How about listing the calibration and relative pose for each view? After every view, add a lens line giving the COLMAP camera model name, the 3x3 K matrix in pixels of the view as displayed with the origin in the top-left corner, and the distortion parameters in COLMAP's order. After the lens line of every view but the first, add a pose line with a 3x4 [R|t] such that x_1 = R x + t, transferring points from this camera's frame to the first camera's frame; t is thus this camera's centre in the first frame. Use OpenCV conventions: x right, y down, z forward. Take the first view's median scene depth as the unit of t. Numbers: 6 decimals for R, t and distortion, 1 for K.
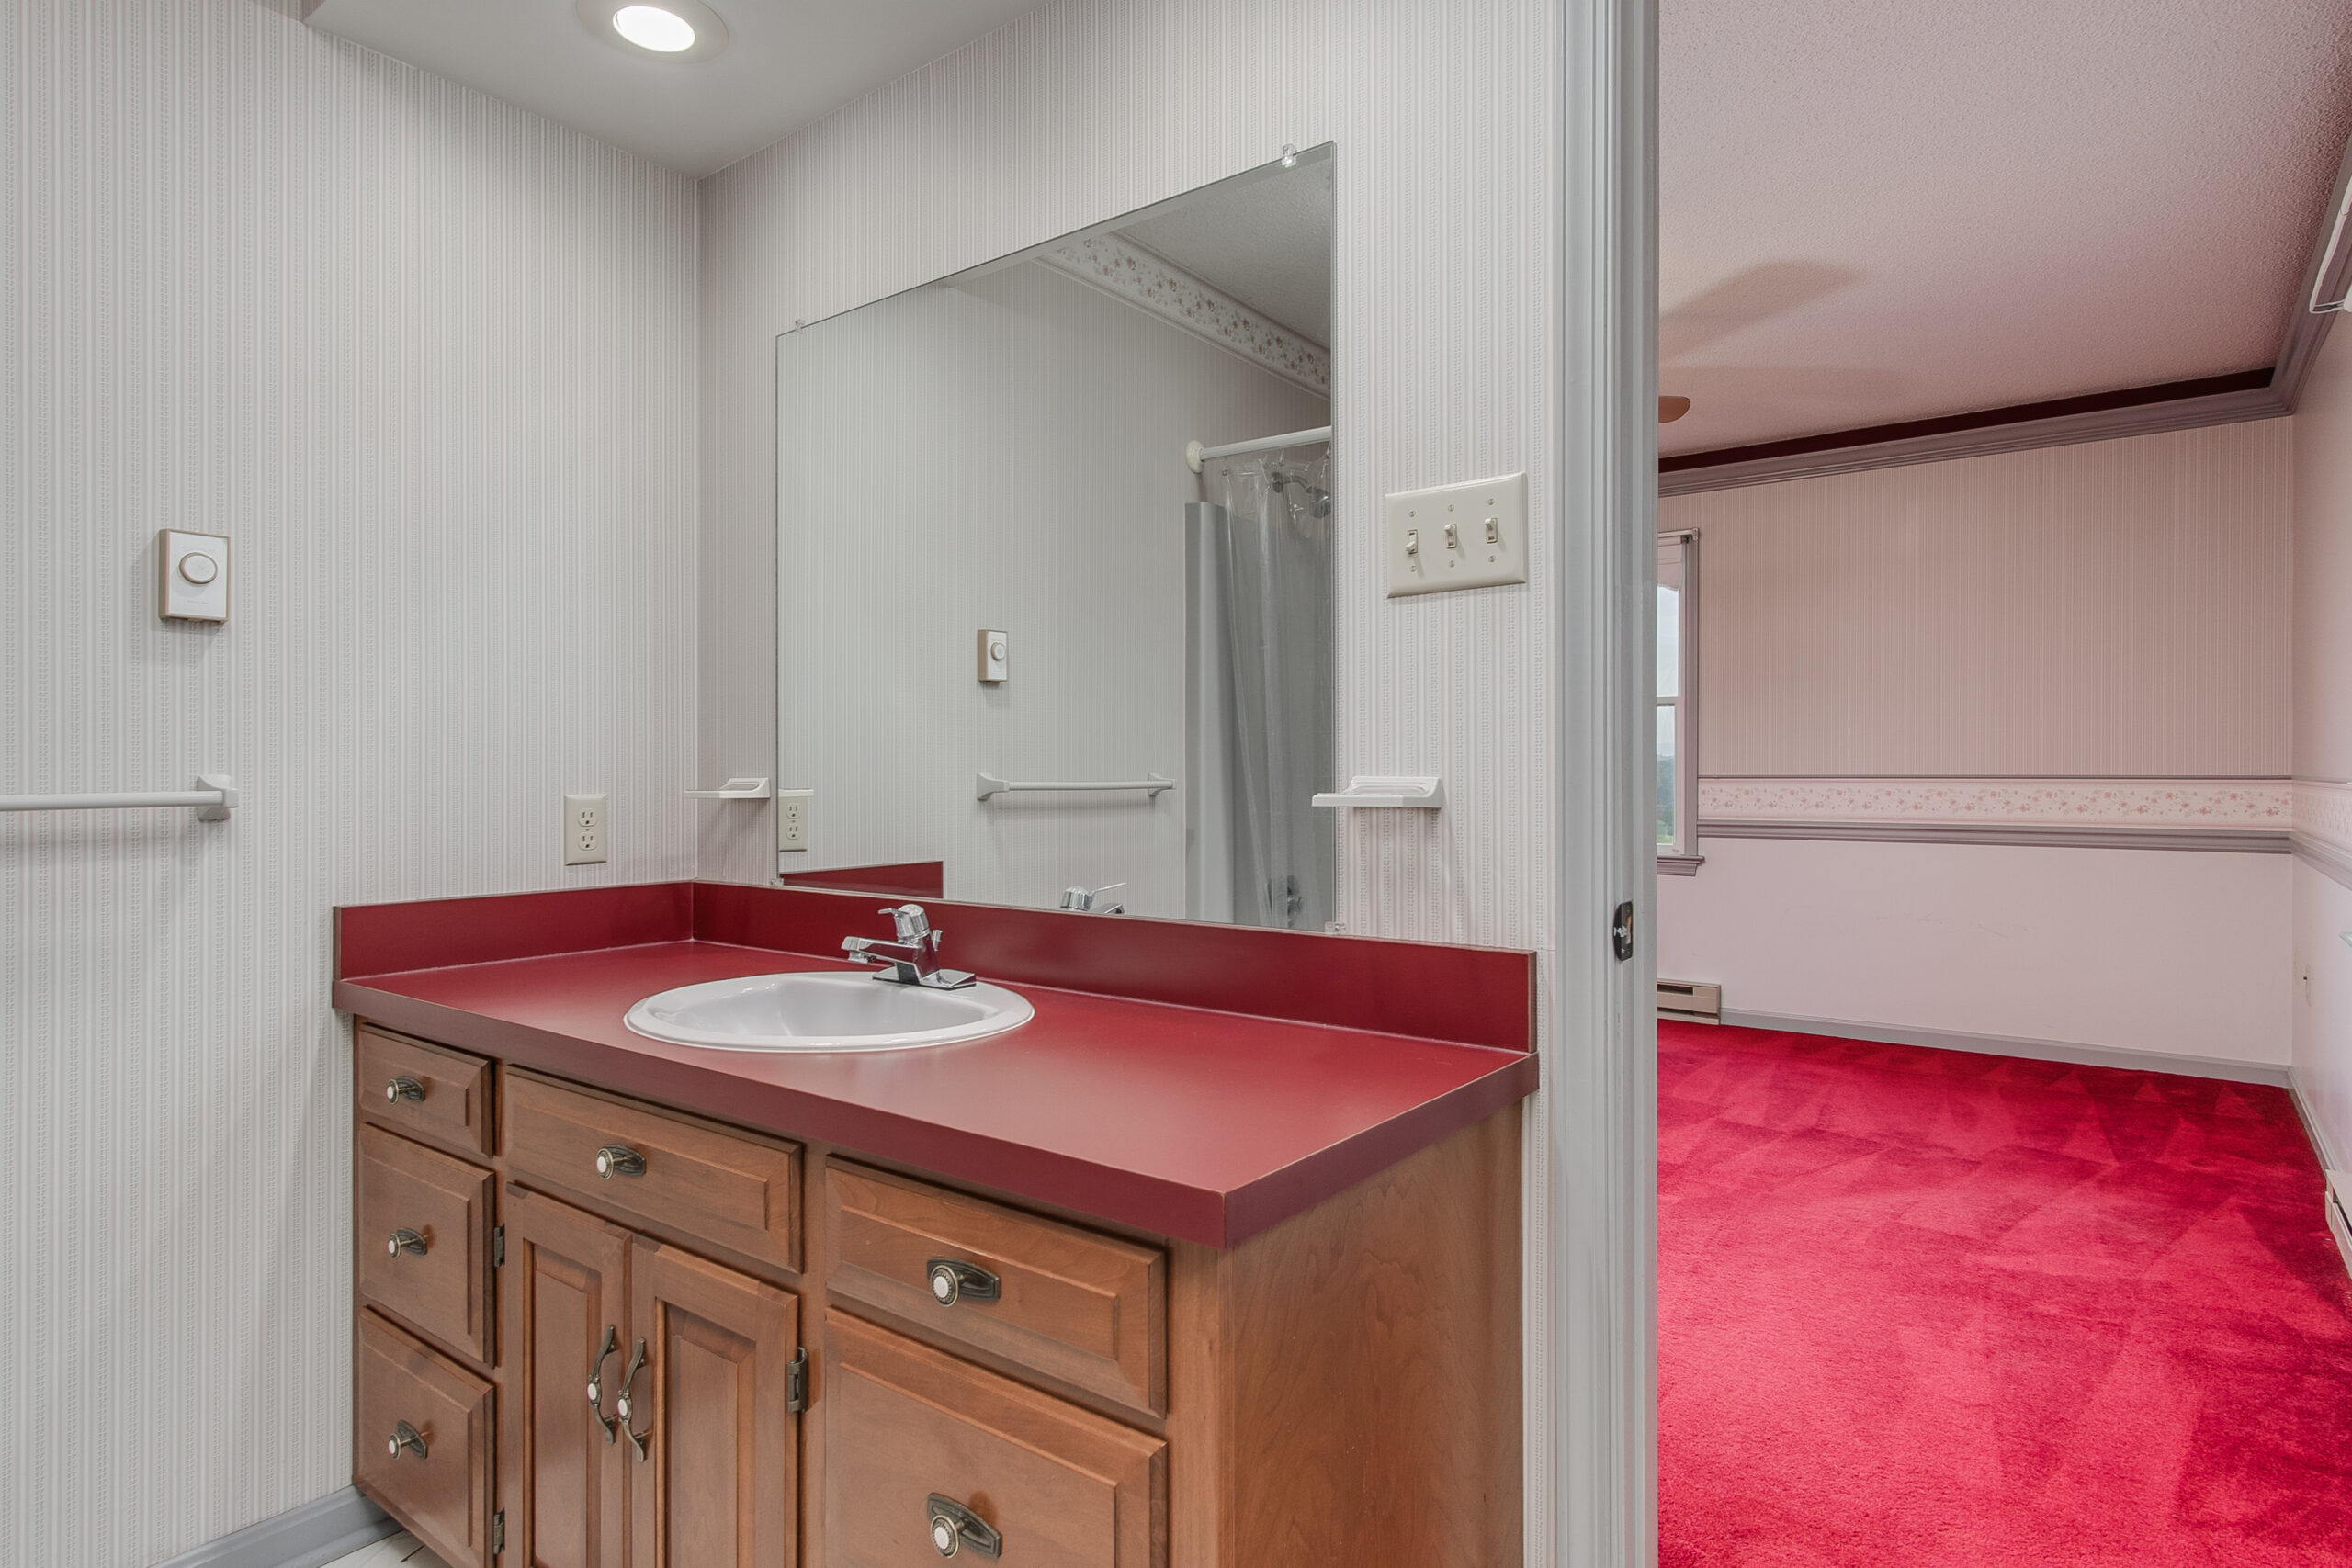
lens RADIAL K [[1266.7, 0, 1186.6], [0, 1266.7, 768.9], [0, 0, 1]] dist [0.005057, 0.000148]
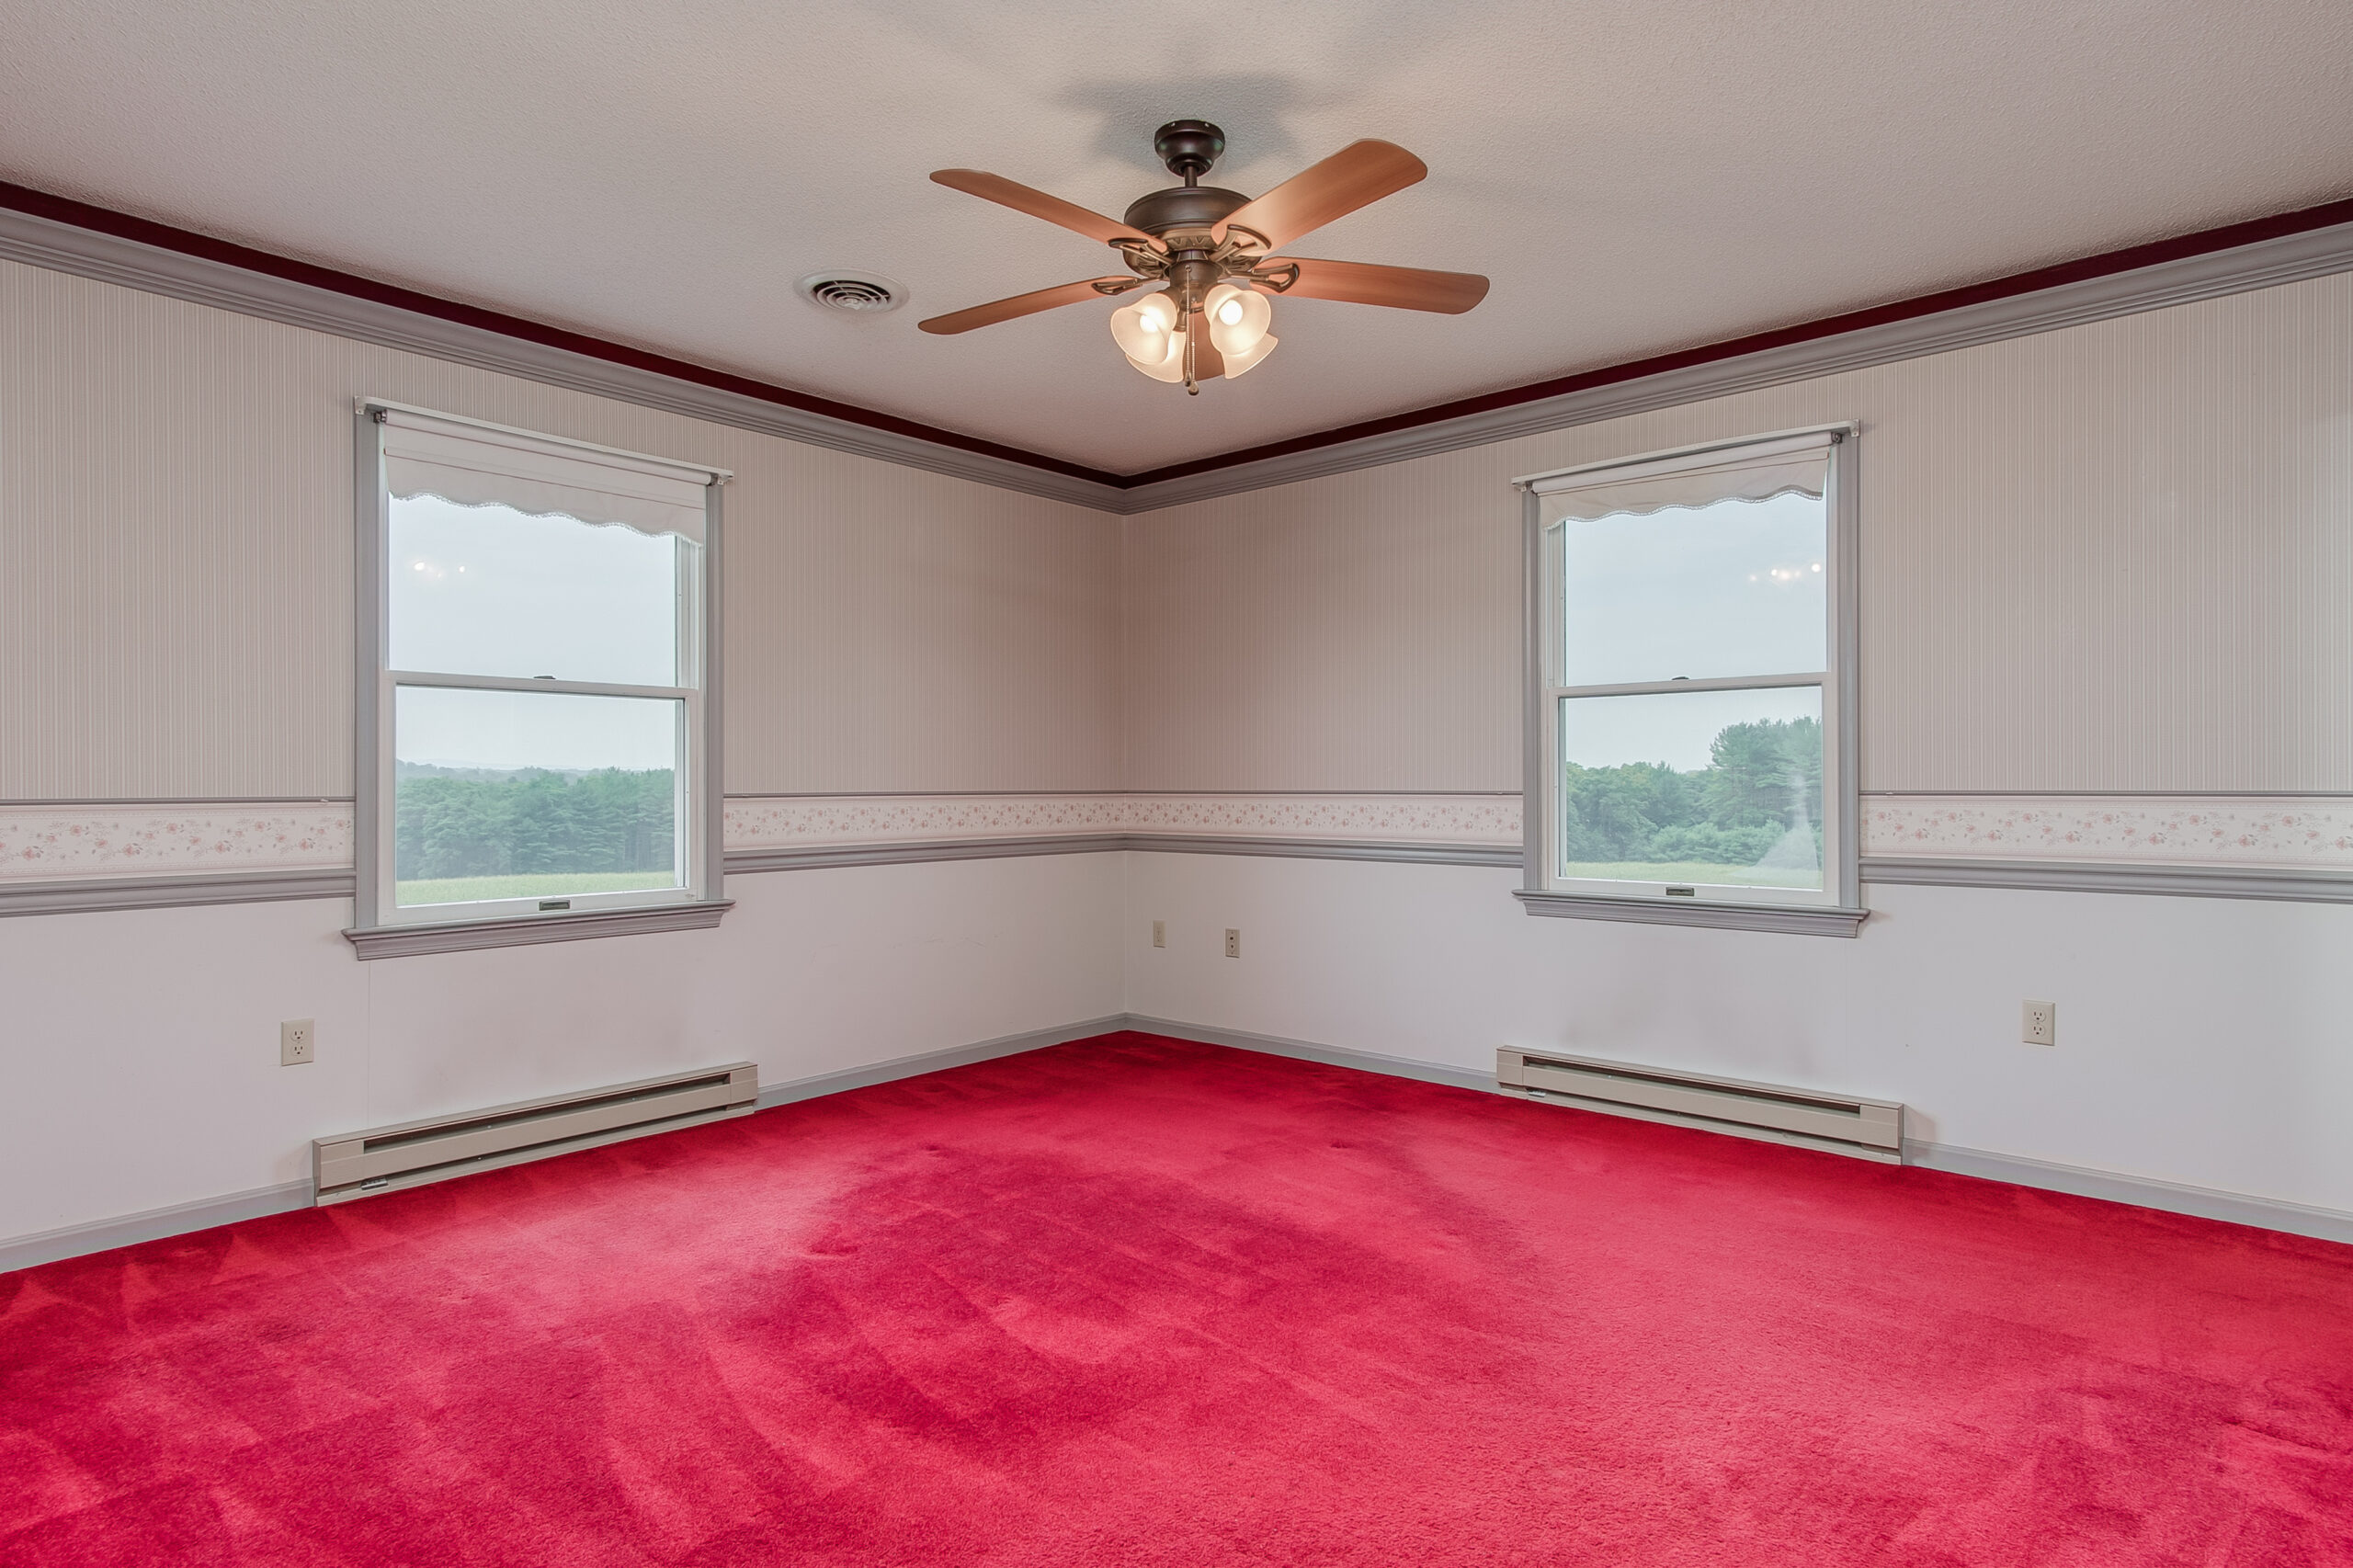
lens RADIAL K [[1267.3, 0, 1187.1], [0, 1267.3, 768.9], [0, 0, 1]] dist [0.005057, 0.000148]
pose [[0.066831, 0.017030, 0.997619, -0.245209], [0.001420, 0.999852, -0.017163, 0.002557], [-0.997763, 0.002564, 0.066797, 0.482954]]
